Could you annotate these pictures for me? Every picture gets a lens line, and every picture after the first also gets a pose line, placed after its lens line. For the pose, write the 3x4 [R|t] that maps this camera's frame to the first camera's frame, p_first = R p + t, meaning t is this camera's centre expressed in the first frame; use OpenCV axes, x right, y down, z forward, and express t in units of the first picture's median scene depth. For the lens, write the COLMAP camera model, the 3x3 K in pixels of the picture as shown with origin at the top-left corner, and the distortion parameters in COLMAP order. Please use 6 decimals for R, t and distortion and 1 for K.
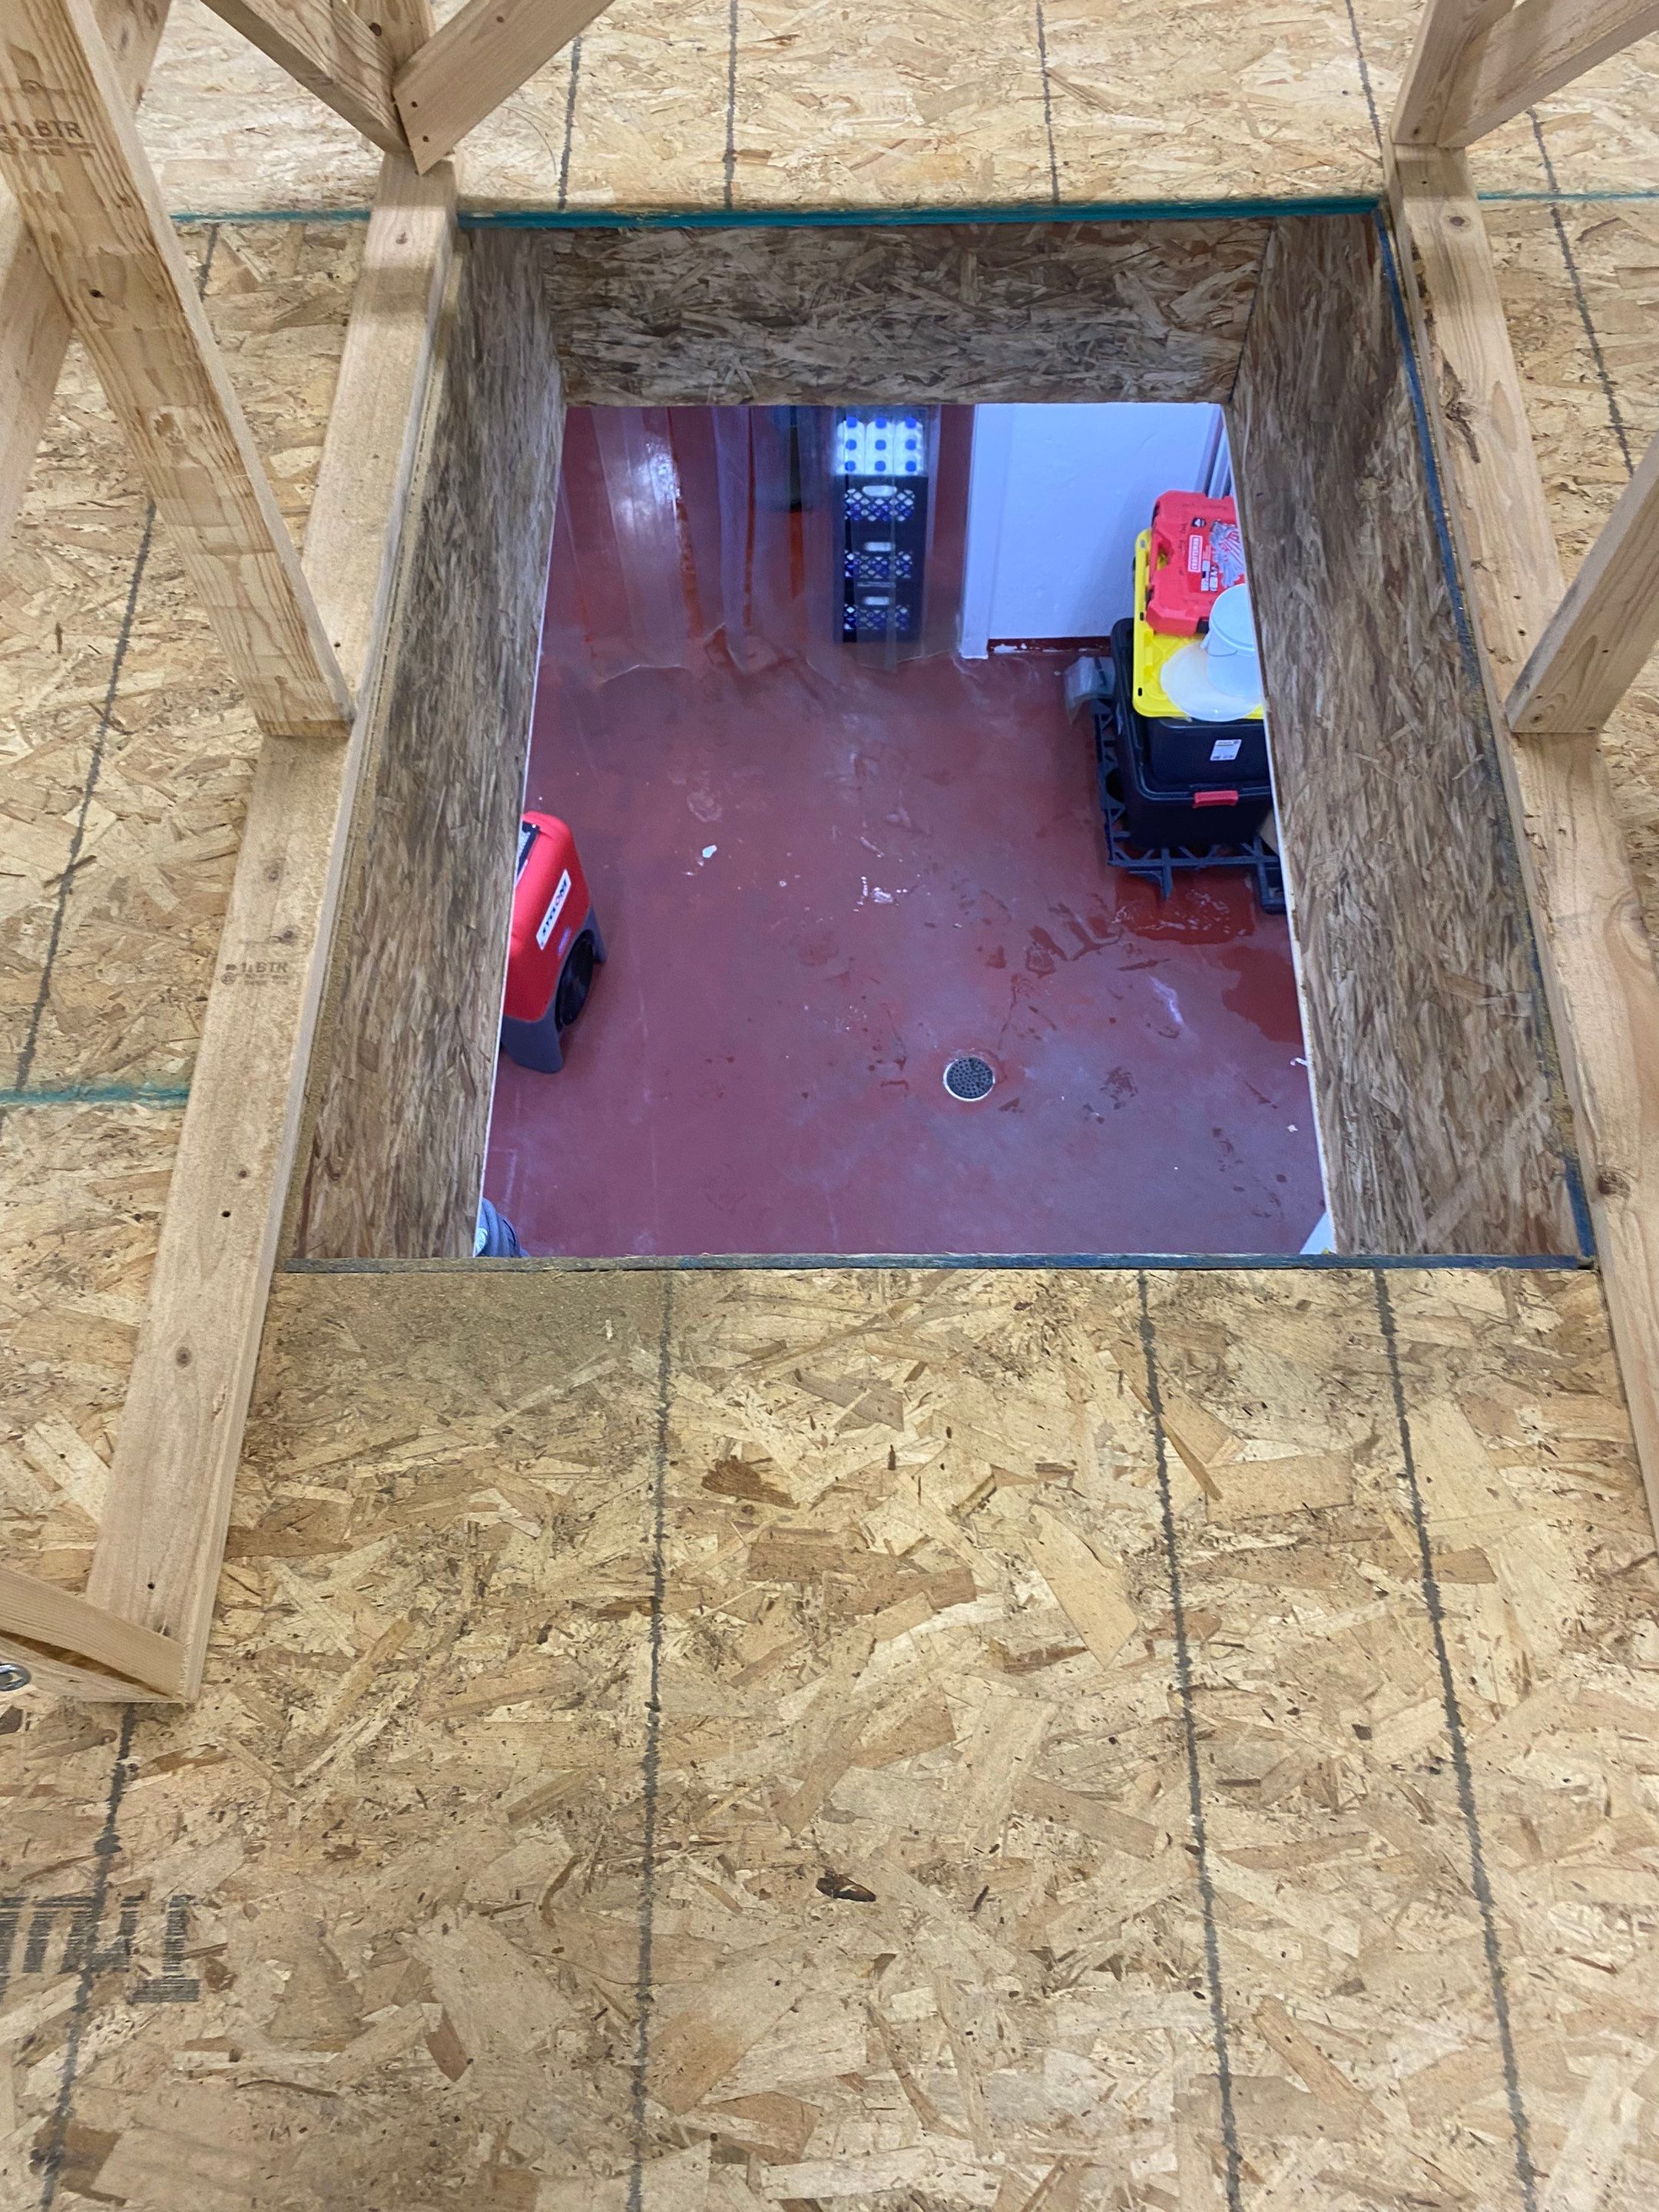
lens RADIAL K [[1663.3, 0, 829.5], [0, 1663.3, 1106.0], [0, 0, 1]] dist [0.001974, -0.000907]
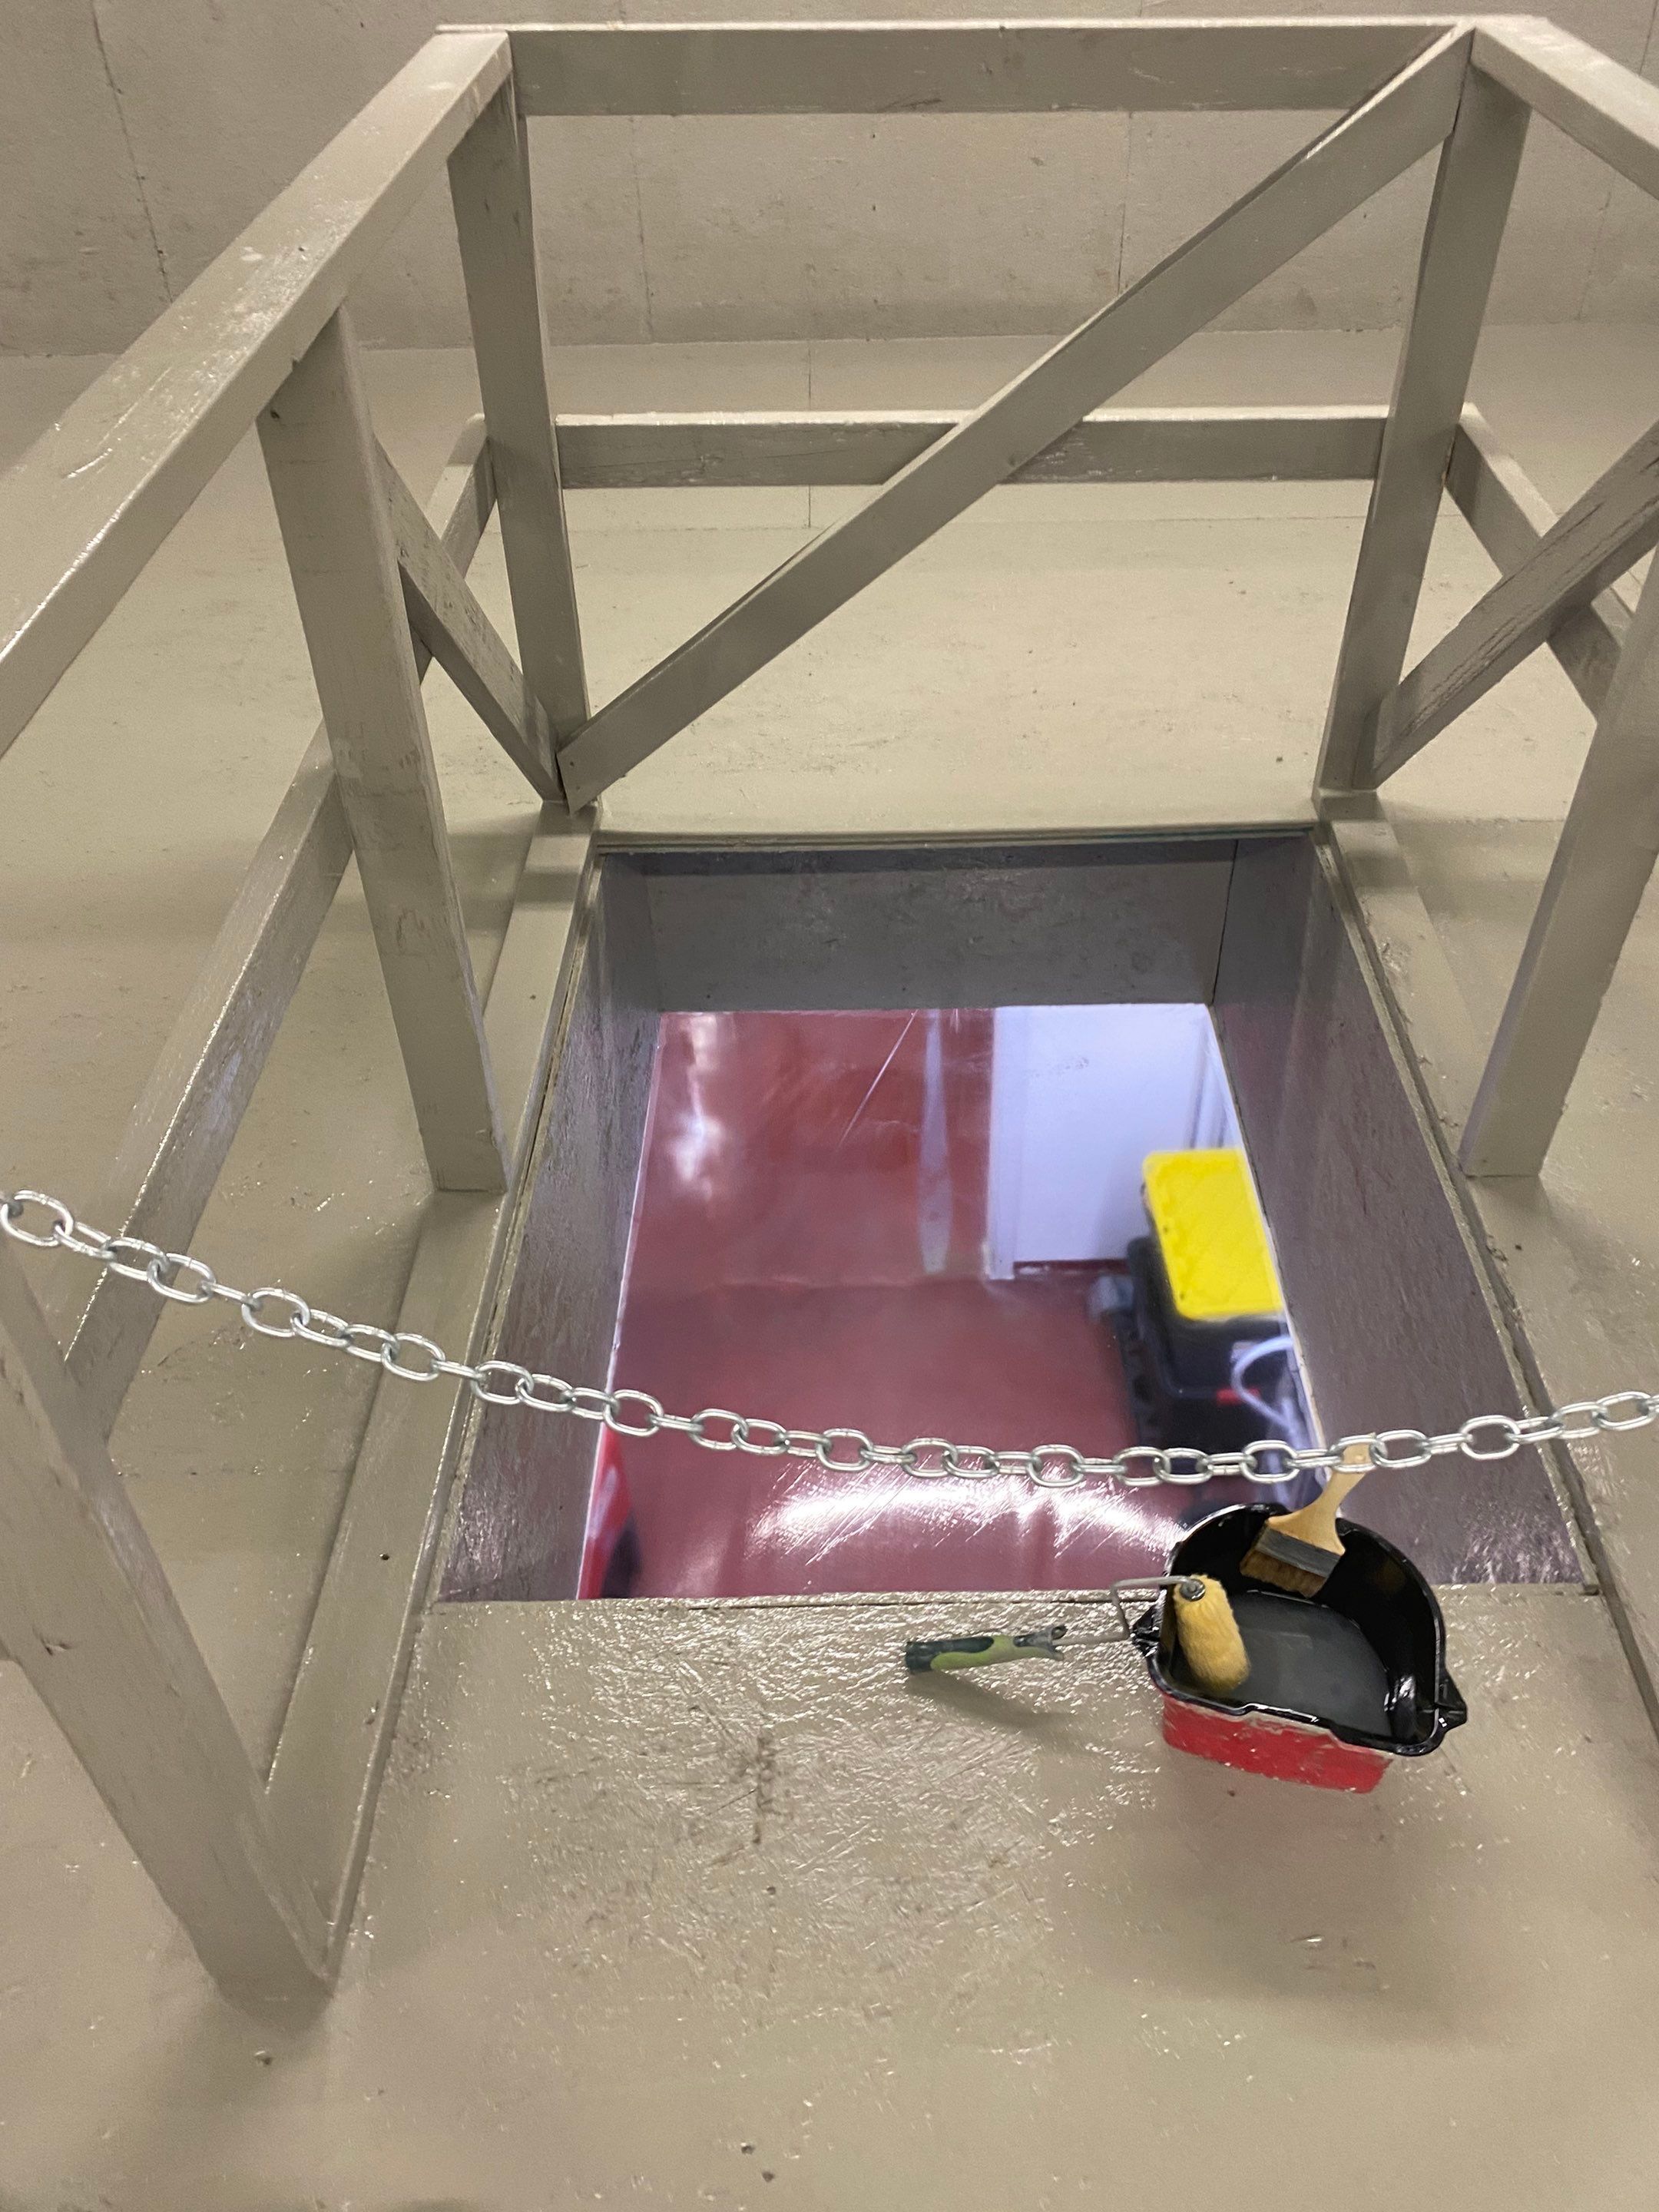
lens RADIAL K [[1663.3, 0, 829.5], [0, 1663.3, 1106.0], [0, 0, 1]] dist [0.001974, -0.000907]
pose [[0.999840, -0.011836, -0.013445, -0.028101], [0.005765, 0.923266, -0.384118, 0.150864], [0.016960, 0.383979, 0.923186, -0.111601]]
